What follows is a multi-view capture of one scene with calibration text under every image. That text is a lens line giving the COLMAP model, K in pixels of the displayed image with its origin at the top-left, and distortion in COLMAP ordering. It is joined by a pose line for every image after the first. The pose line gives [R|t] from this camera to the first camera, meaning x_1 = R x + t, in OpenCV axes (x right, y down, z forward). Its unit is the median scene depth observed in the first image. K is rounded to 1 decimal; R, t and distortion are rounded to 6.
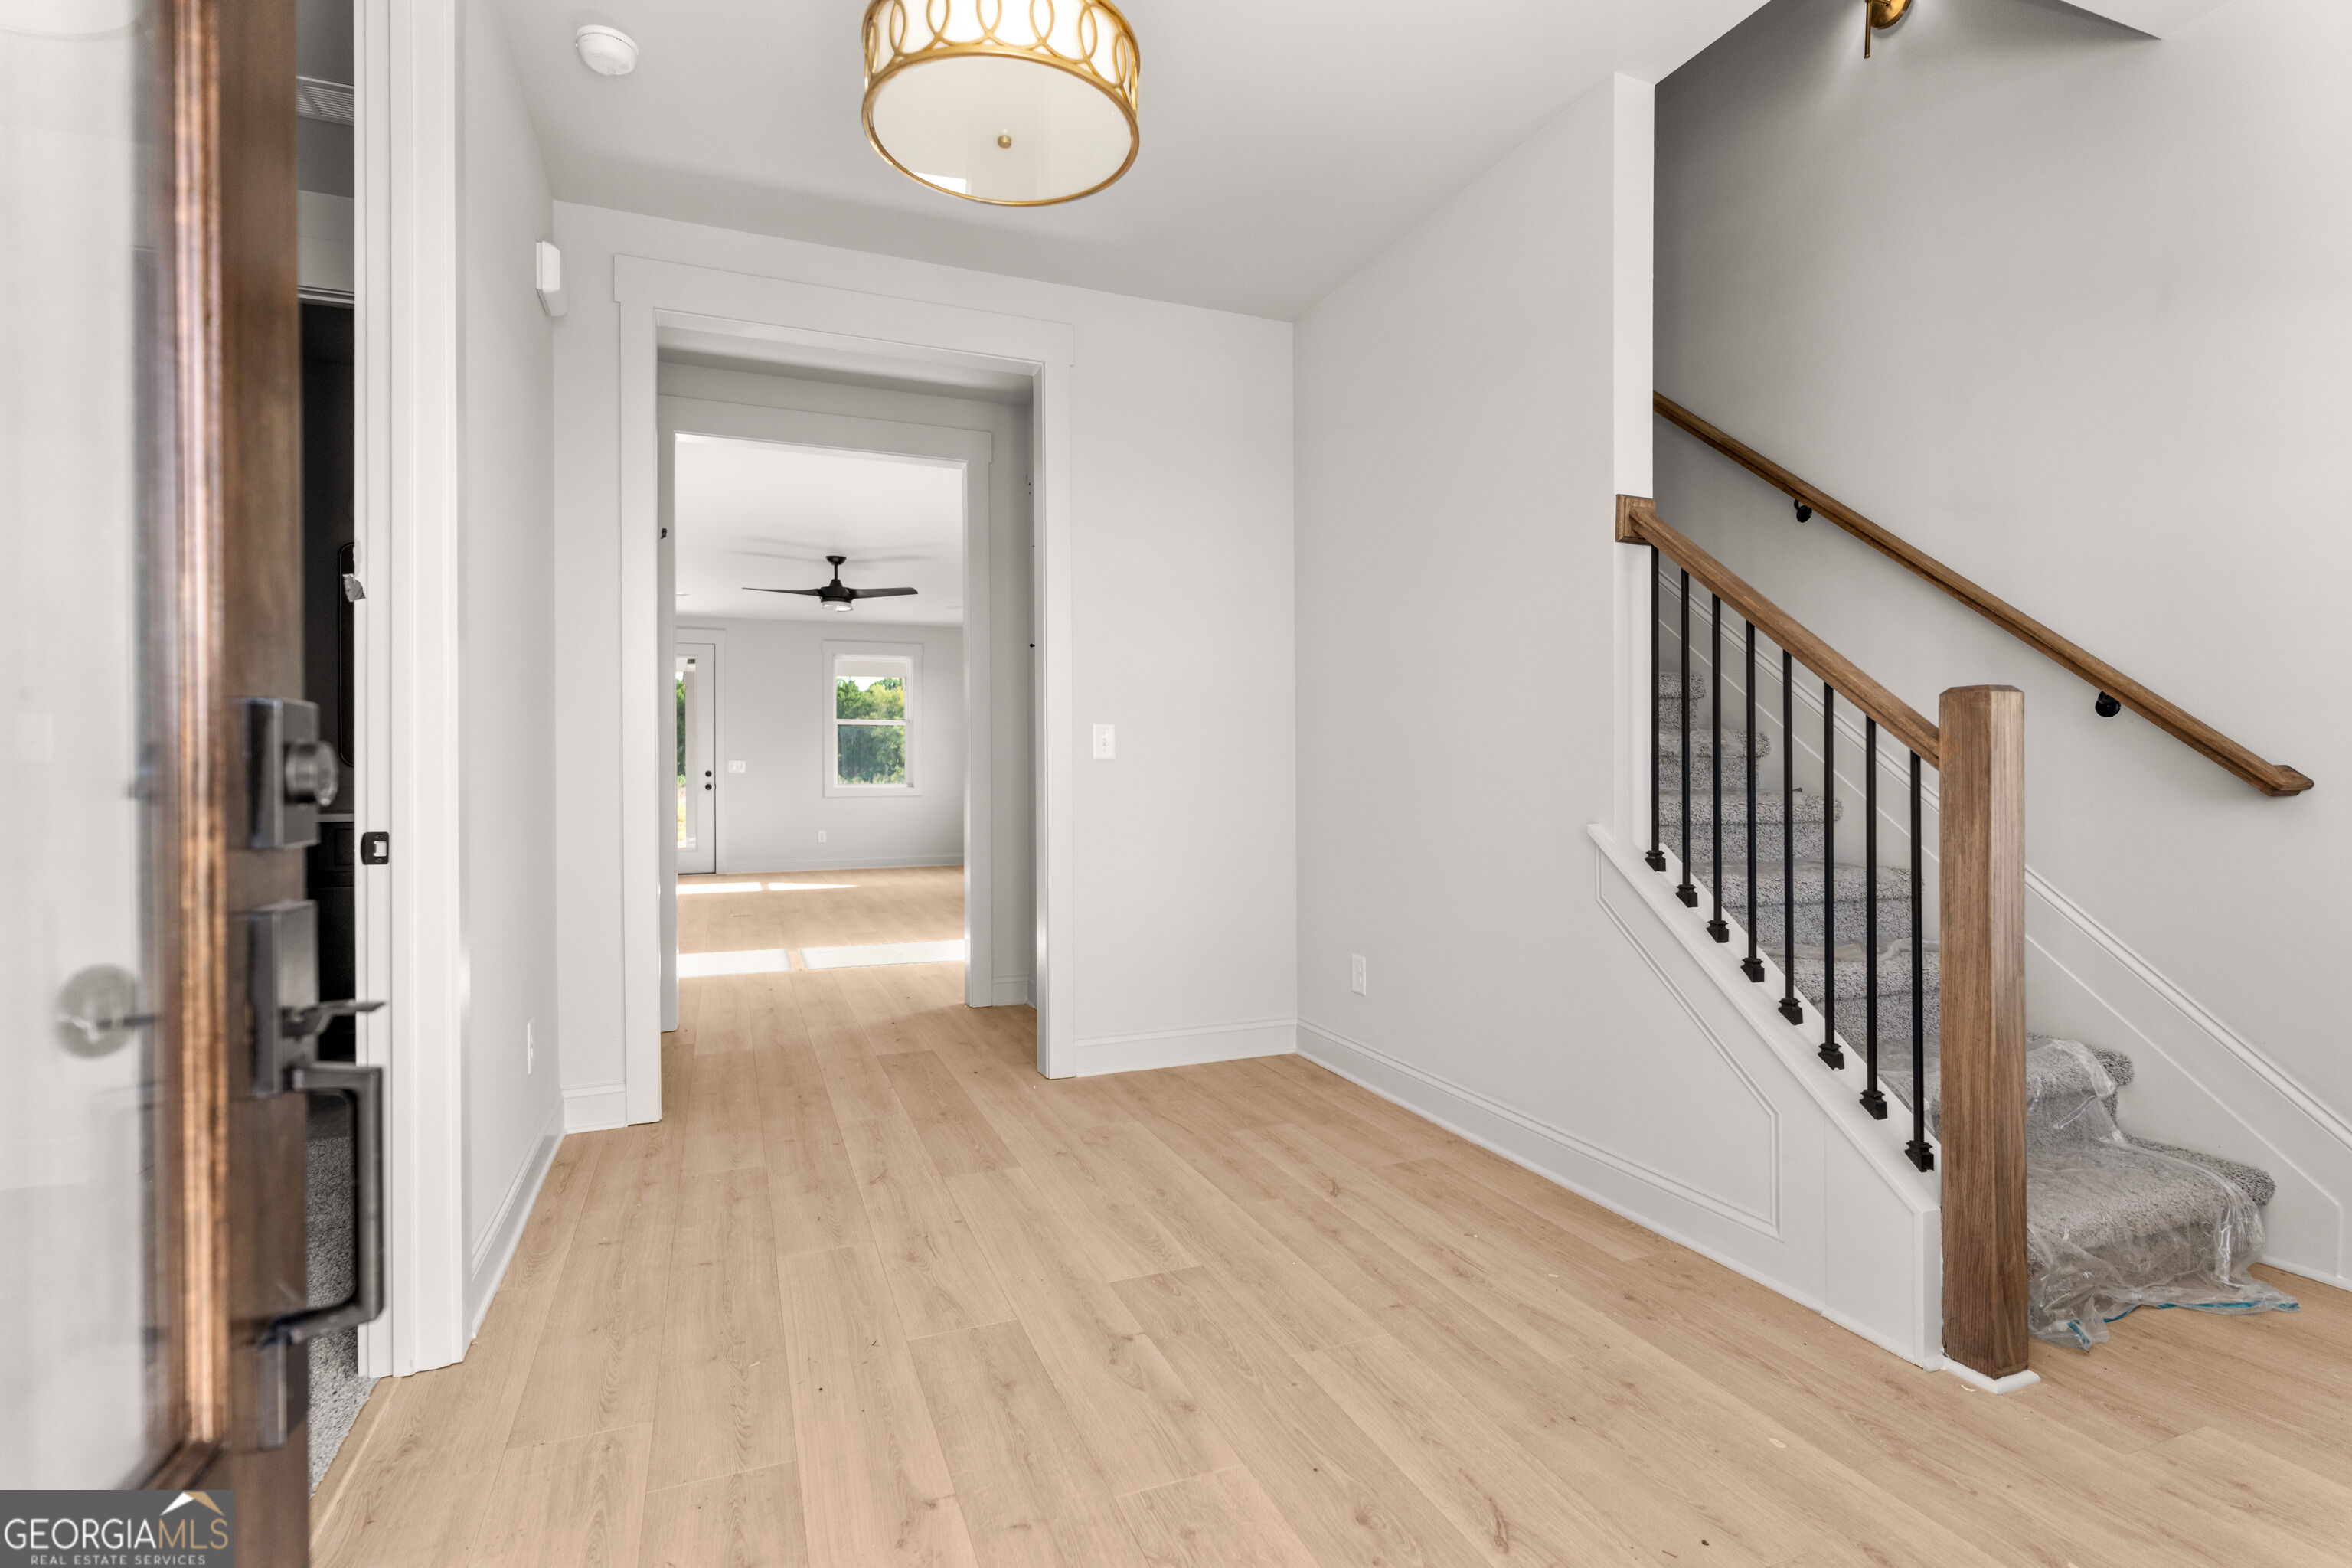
lens RADIAL K [[1129.2, 0, 1180.8], [0, 1129.2, 771.2], [0, 0, 1]] dist [0.000832, 0.000865]
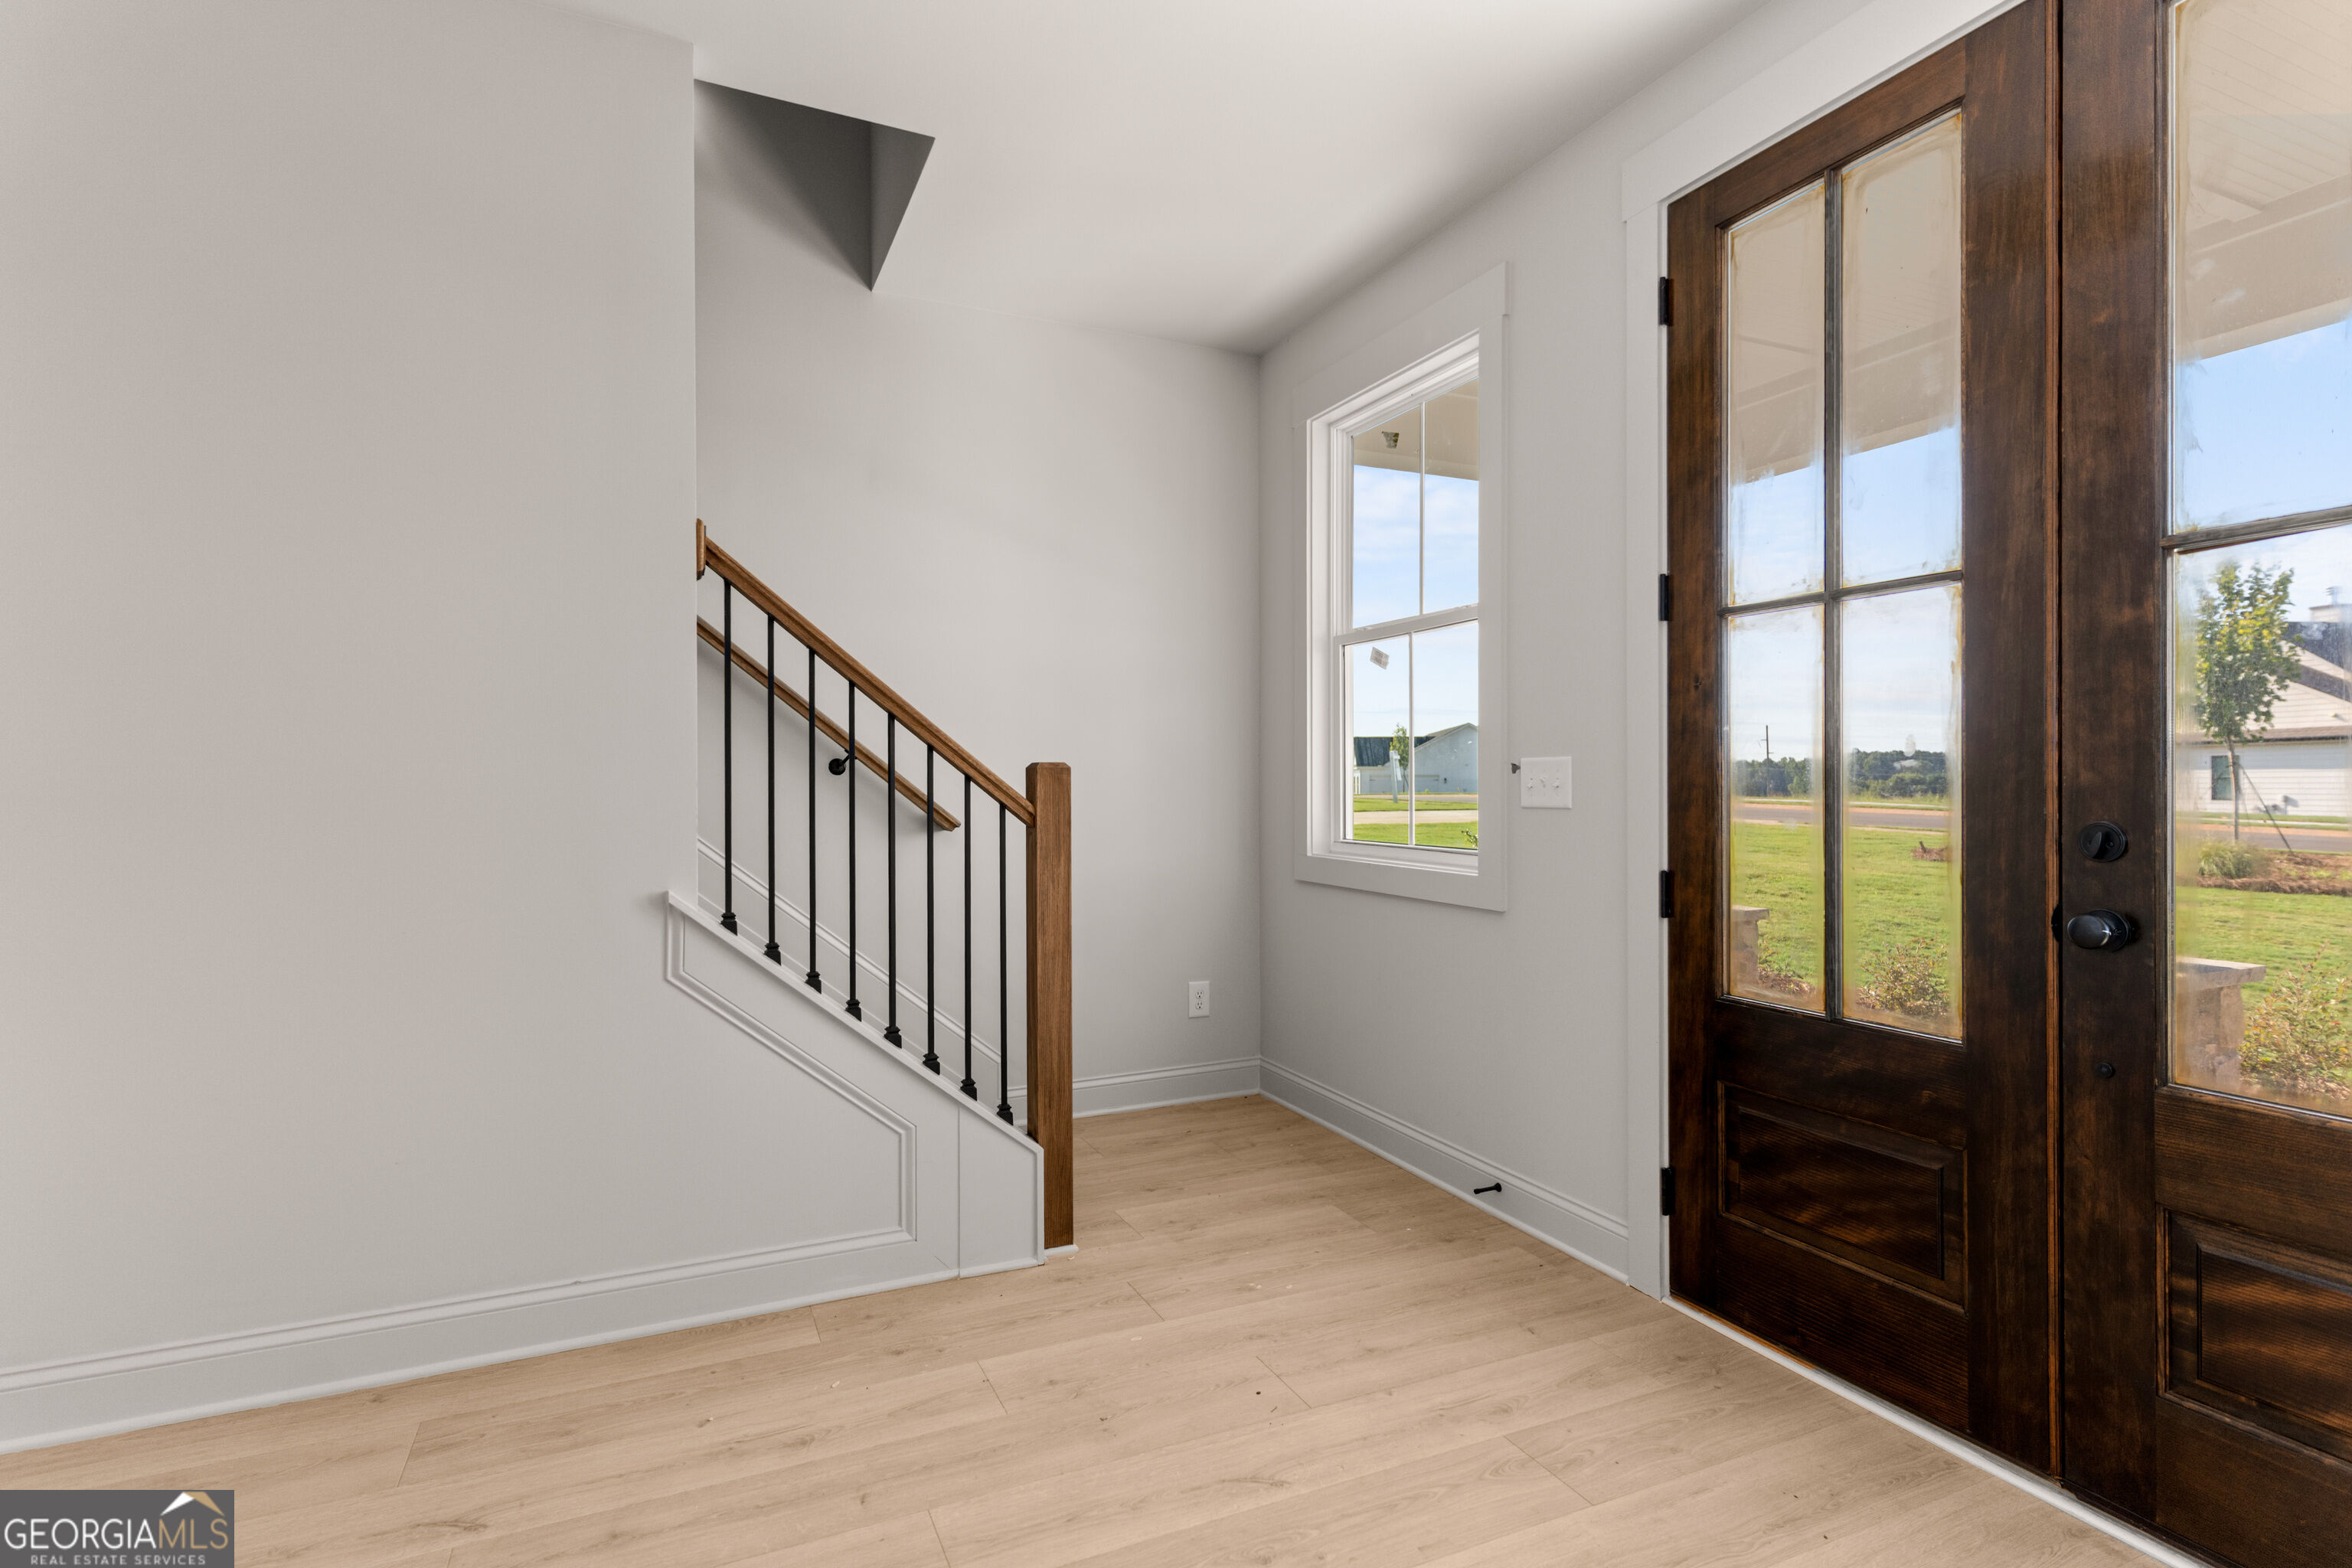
lens RADIAL K [[1129.2, 0, 1180.8], [0, 1129.2, 771.2], [0, 0, 1]] dist [0.000832, 0.000865]
pose [[-0.050509, 0.015881, 0.998597, -0.667693], [0.000546, 0.999874, -0.015873, -0.039117], [-0.998723, -0.000257, -0.050511, 0.845704]]
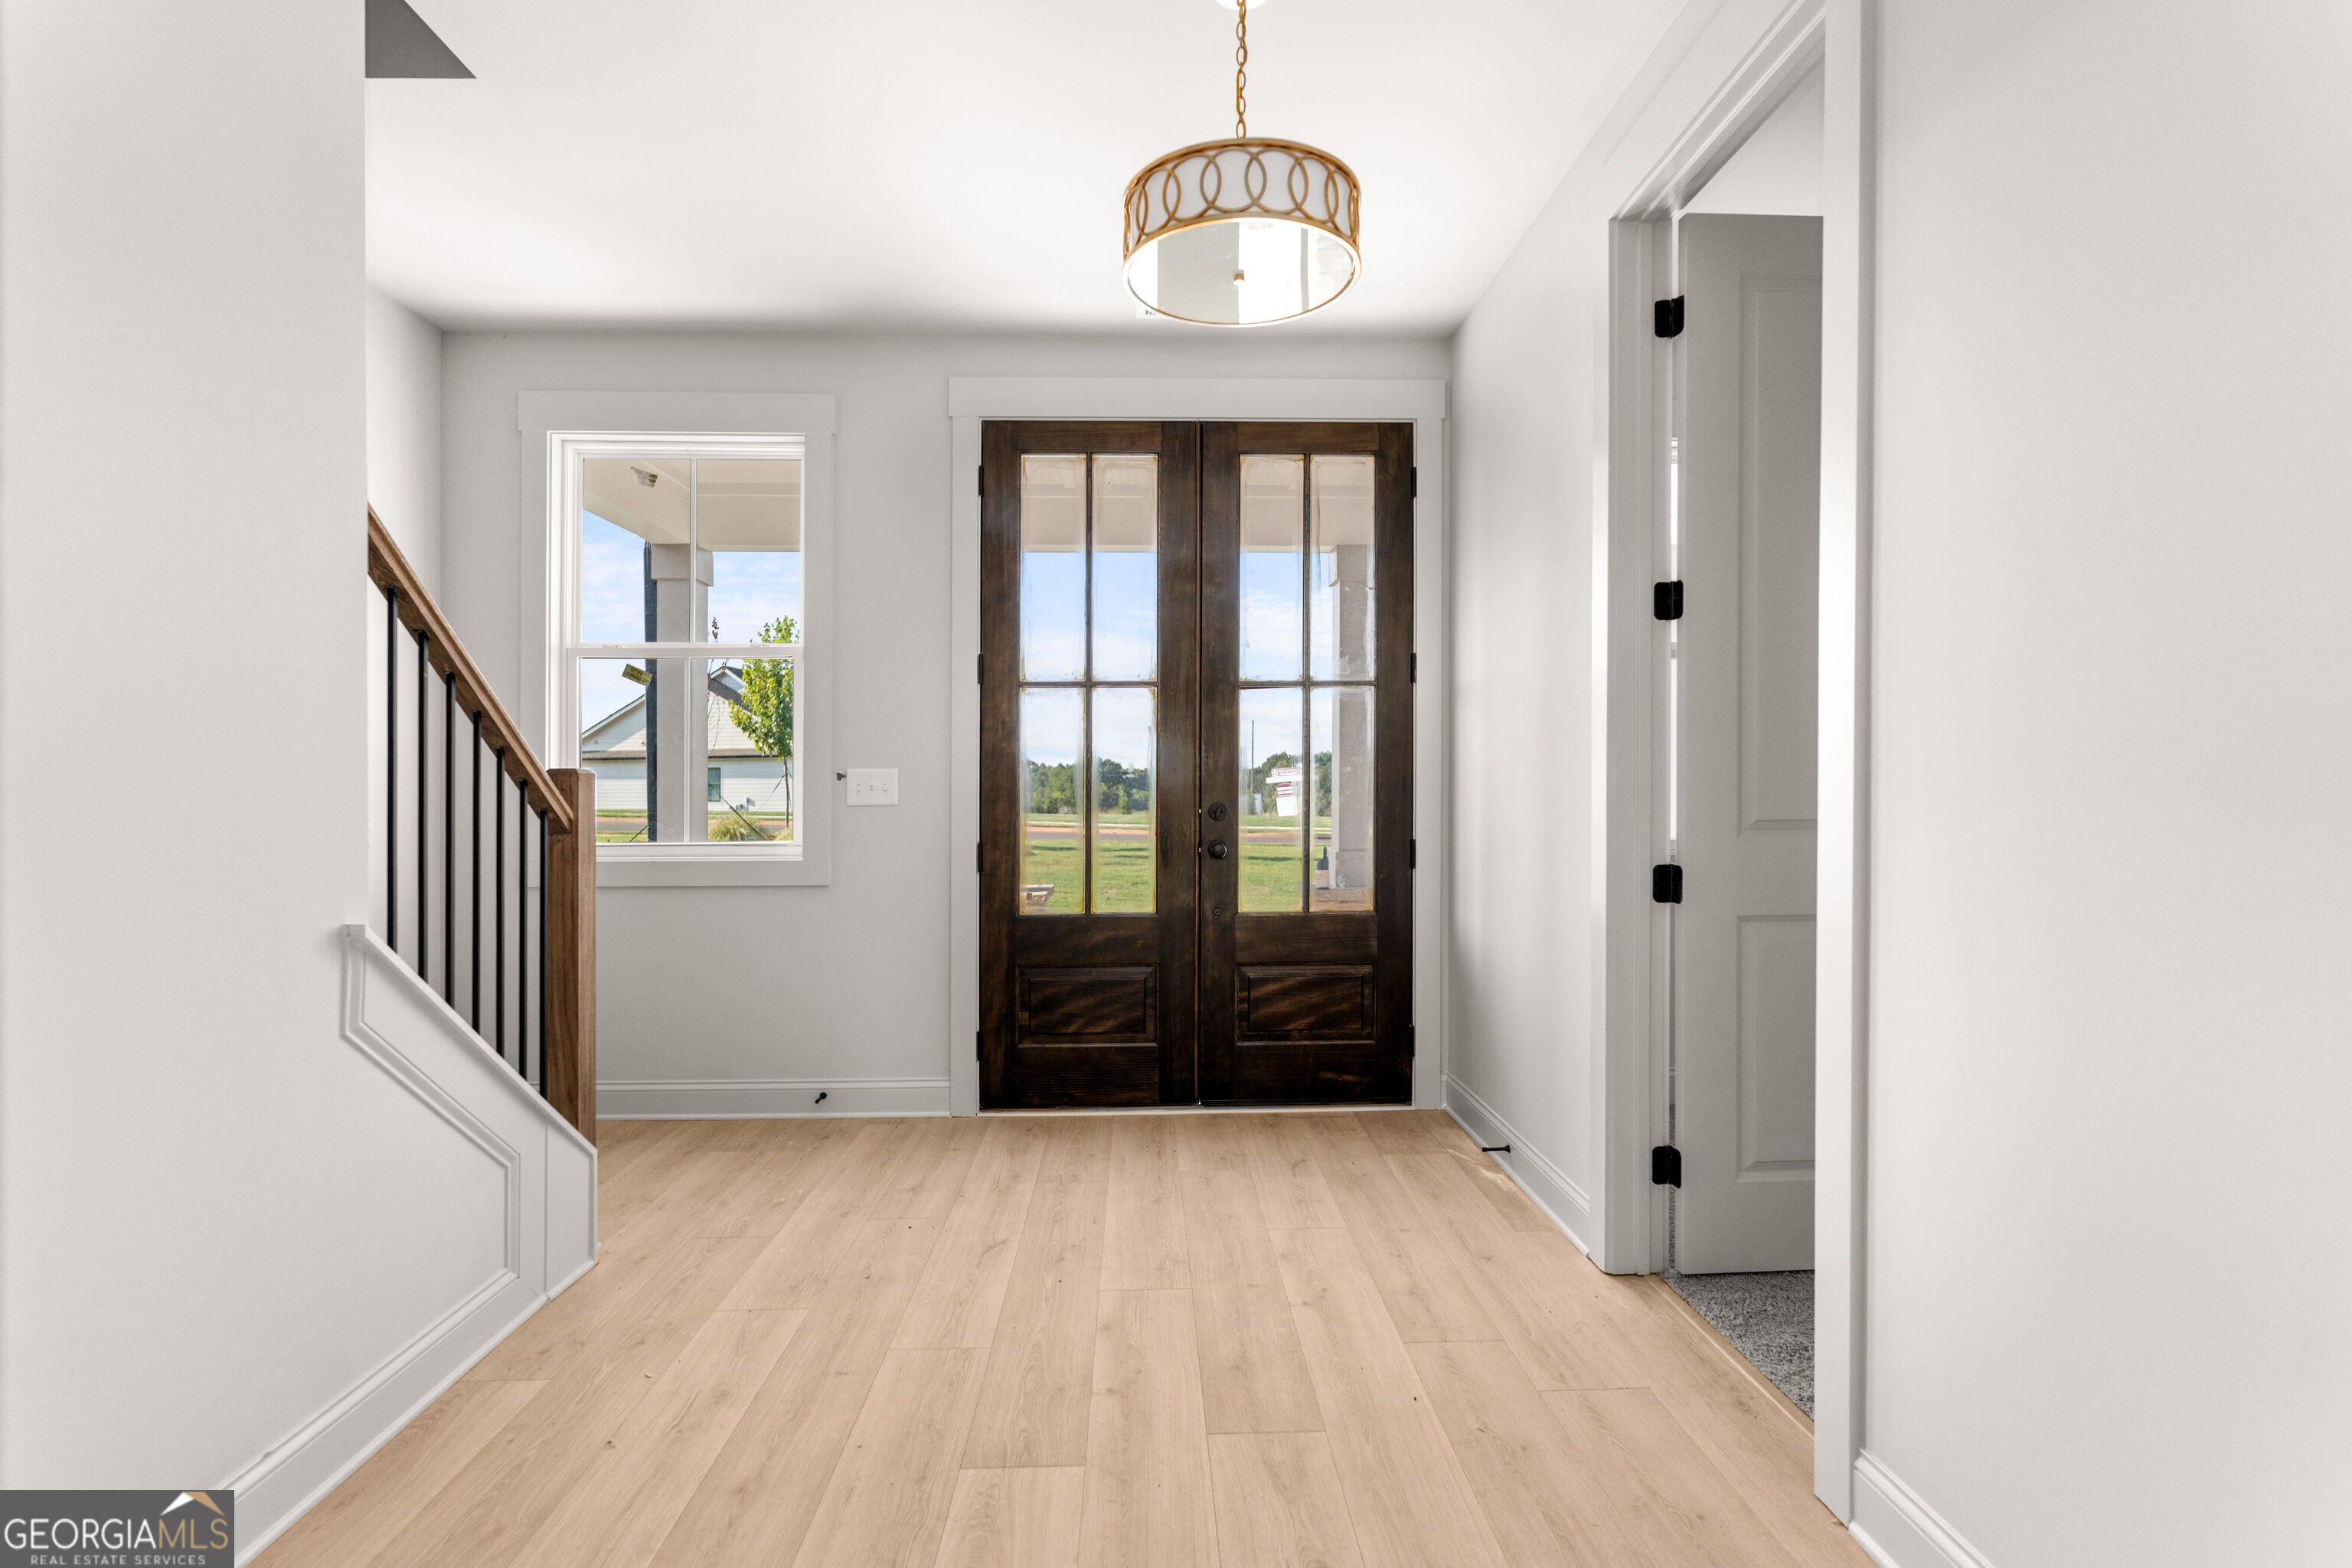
lens RADIAL K [[1099.3, 0, 1176.0], [0, 1099.3, 784.0], [0, 0, 1]] dist [-0.000585, -0.000042]
pose [[-0.937484, 0.011945, 0.347824, -0.444668], [0.011289, 0.999929, -0.003914, -0.039220], [-0.347846, 0.000257, -0.937552, 1.876274]]
